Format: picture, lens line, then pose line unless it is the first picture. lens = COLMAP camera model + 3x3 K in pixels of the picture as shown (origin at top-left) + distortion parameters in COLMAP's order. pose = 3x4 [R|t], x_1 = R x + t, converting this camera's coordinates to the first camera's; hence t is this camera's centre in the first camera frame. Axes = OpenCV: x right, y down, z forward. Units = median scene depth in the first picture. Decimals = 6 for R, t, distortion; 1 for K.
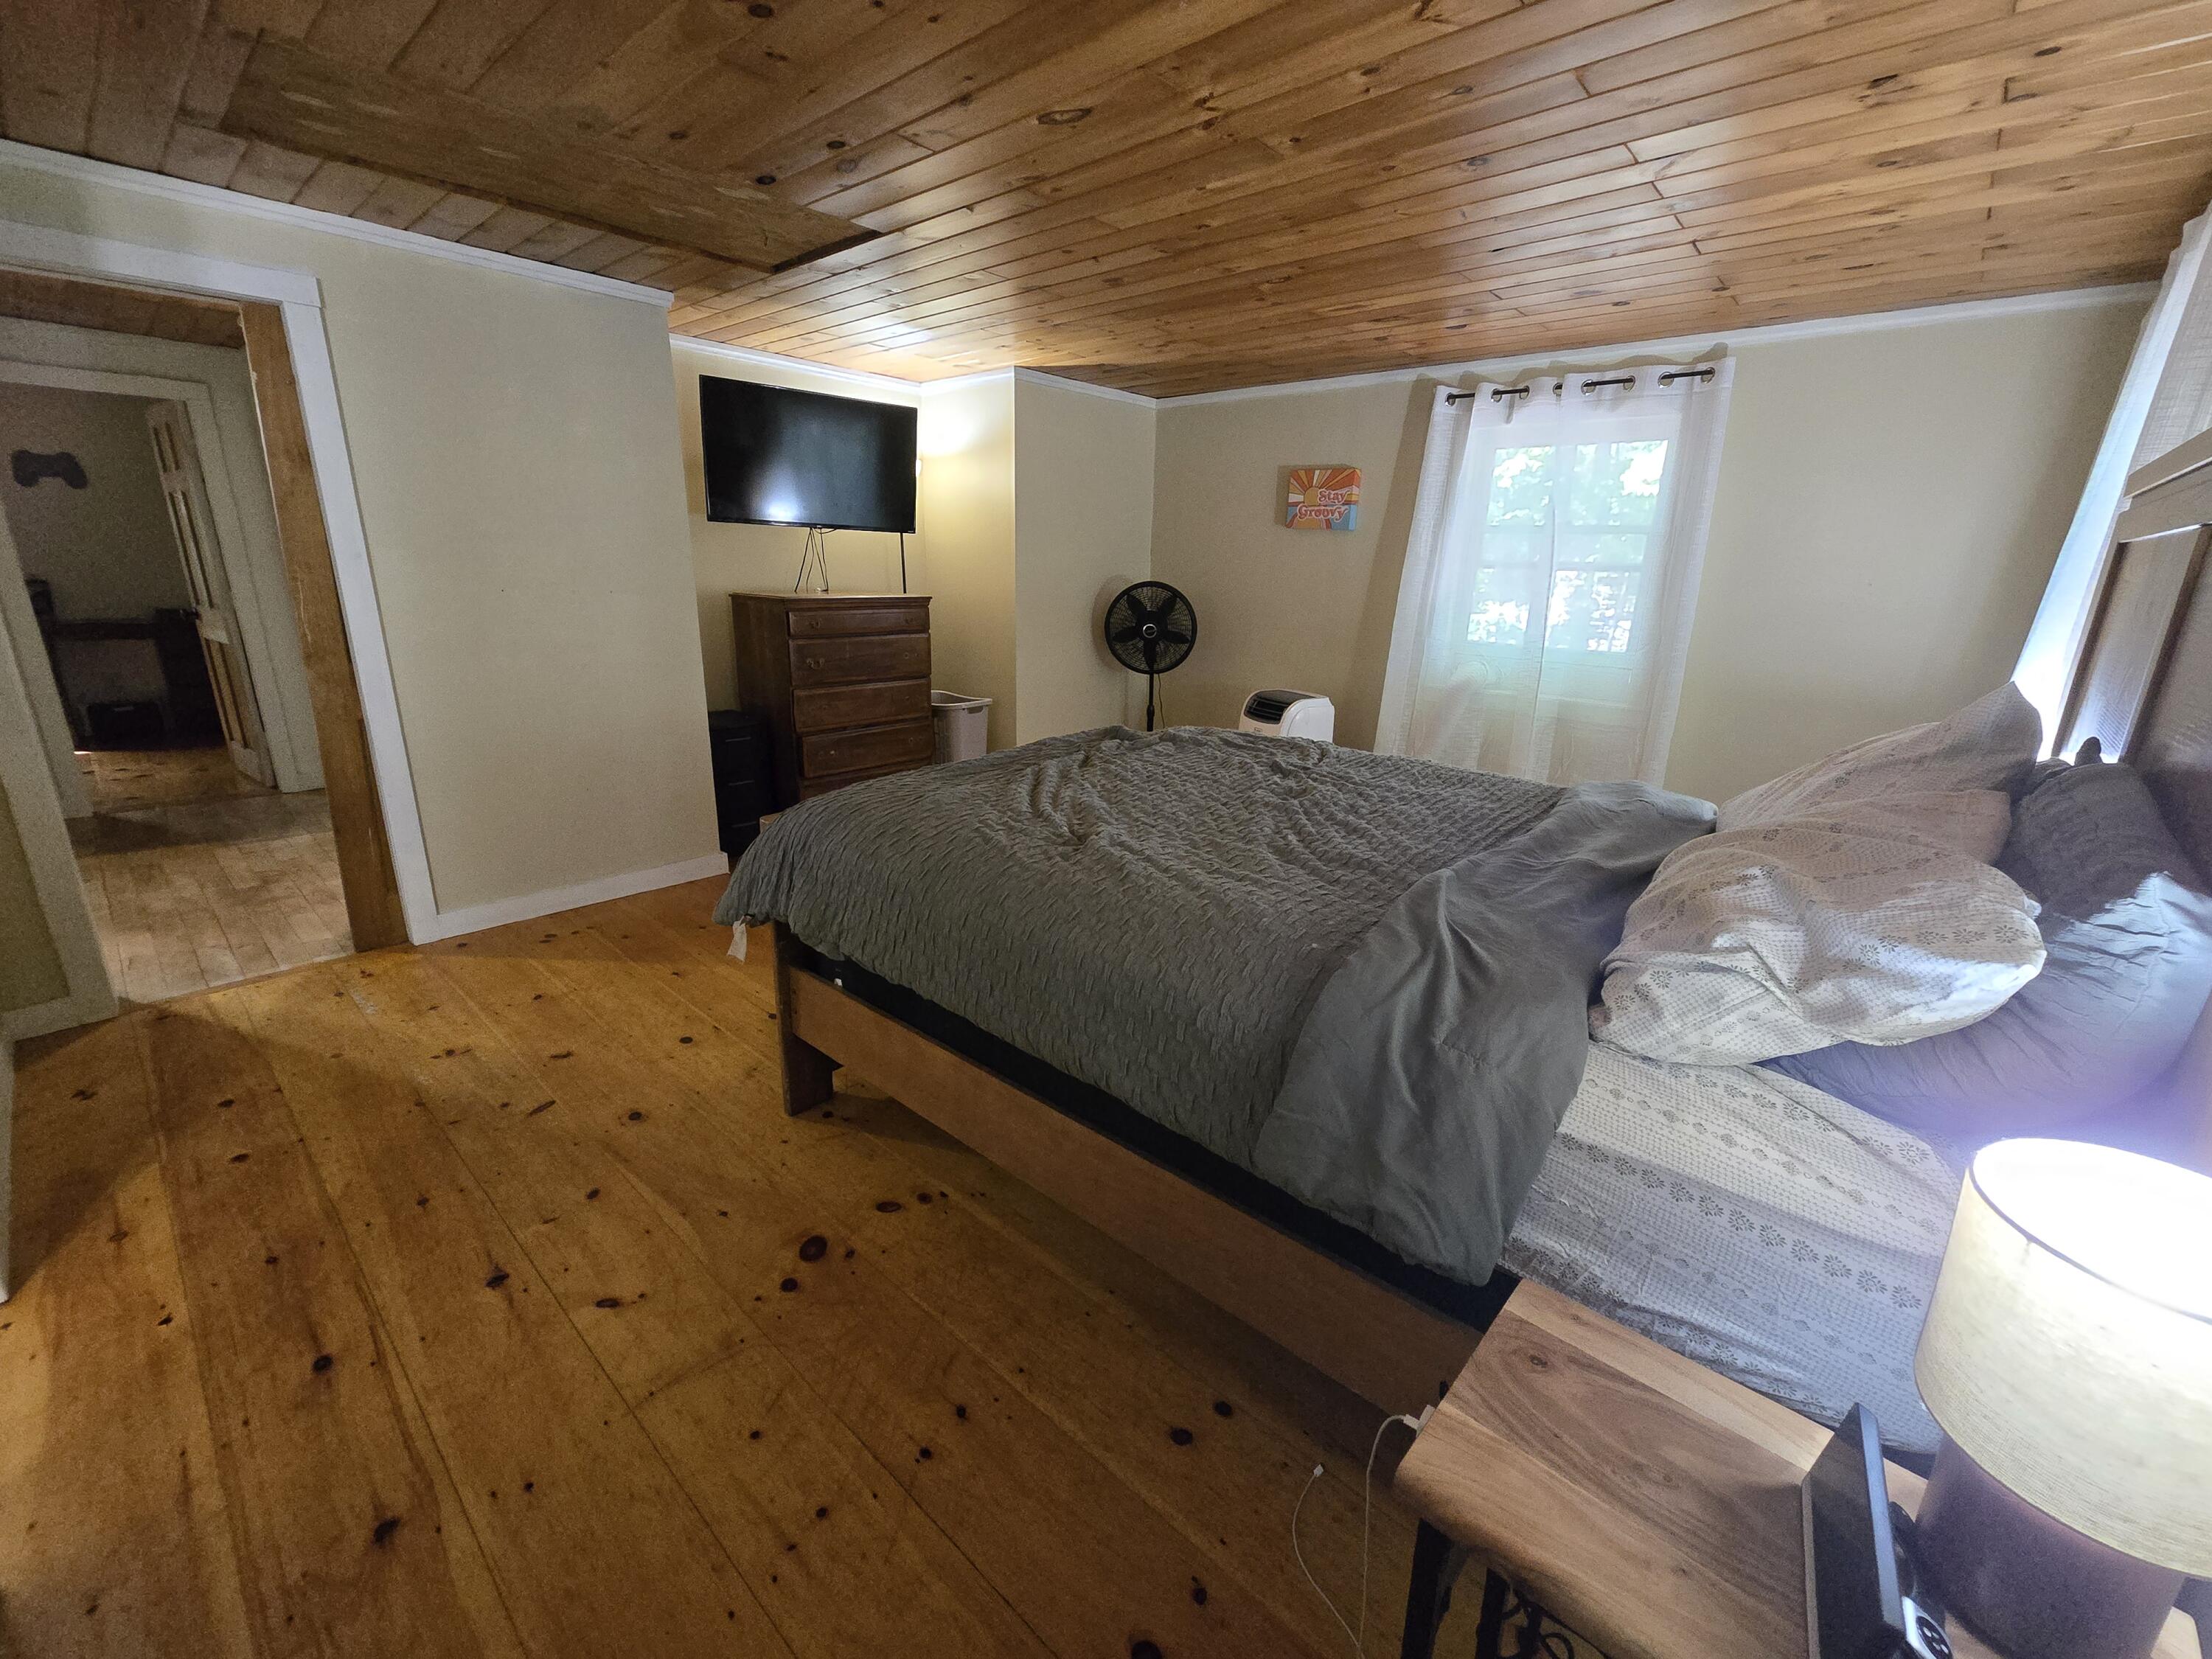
lens RADIAL K [[896.9, 0, 1105.8], [0, 896.9, 815.6], [0, 0, 1]] dist [-0.000675, 0.000000]
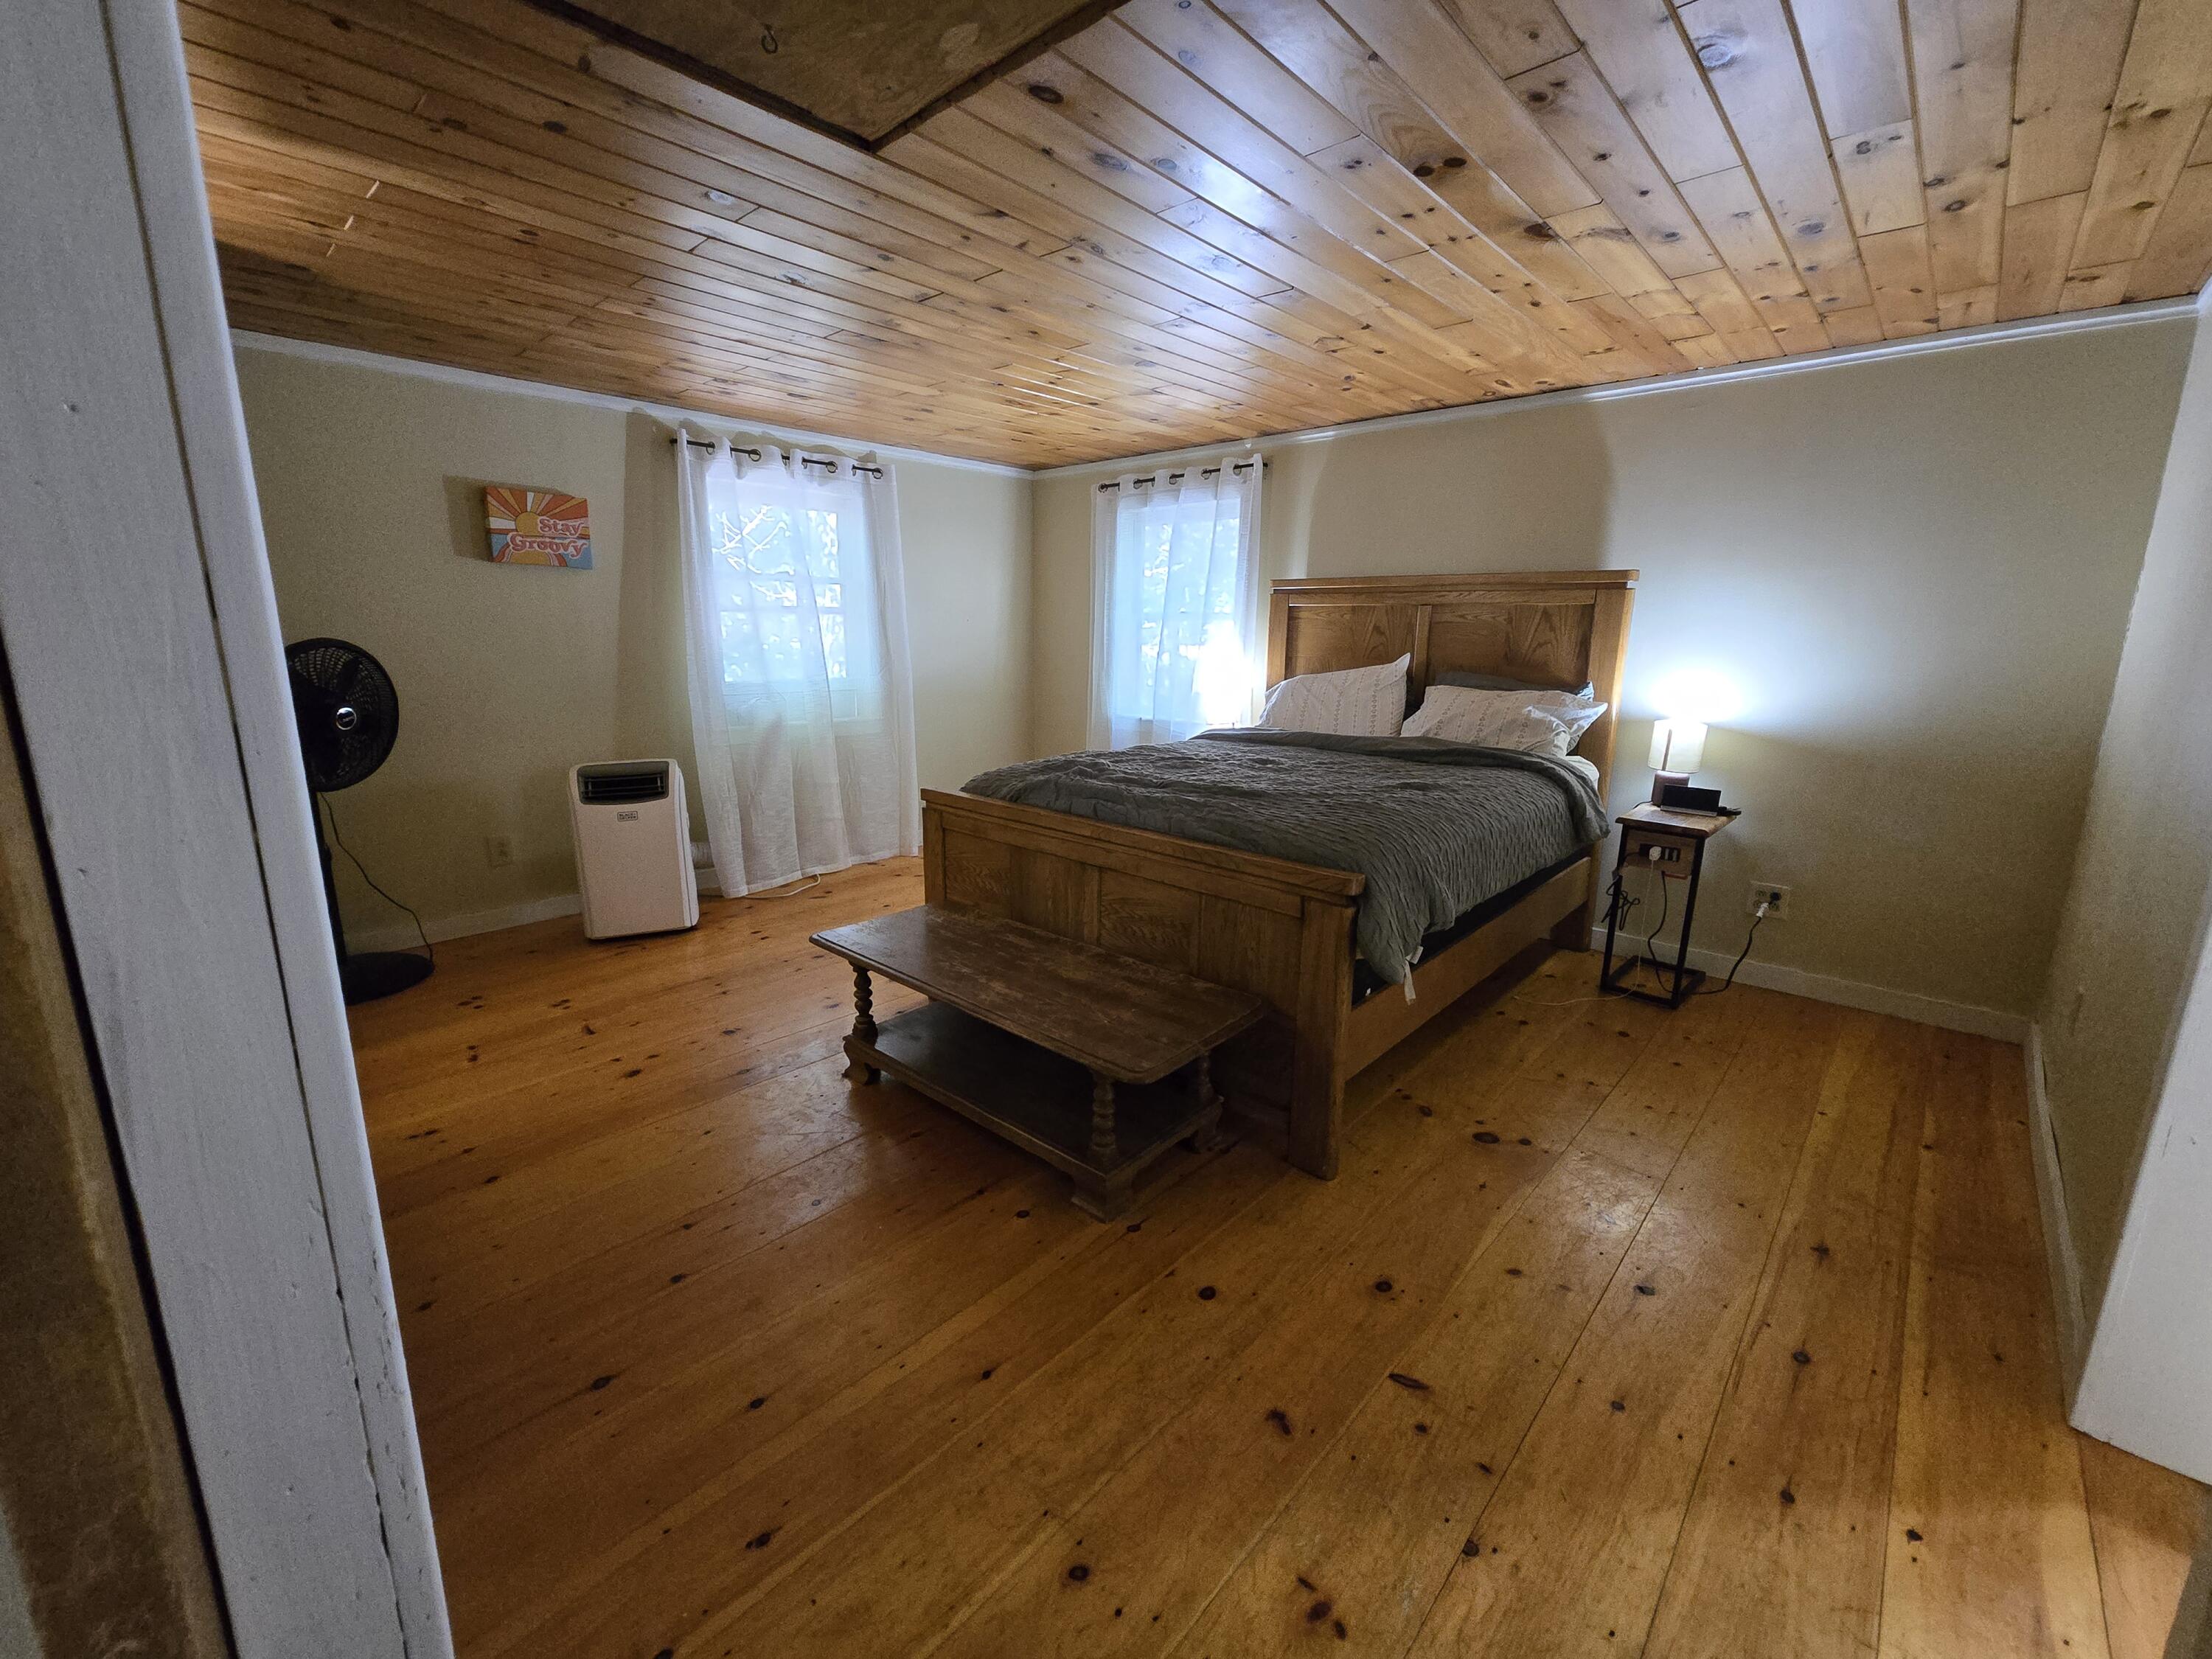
lens RADIAL K [[896.9, 0, 1105.8], [0, 896.9, 815.6], [0, 0, 1]] dist [-0.000675, 0.000000]
pose [[0.030150, -0.232486, 0.972132, -0.638603], [0.261155, 0.940624, 0.216851, -0.167272], [-0.964826, 0.247339, 0.089075, 0.549270]]
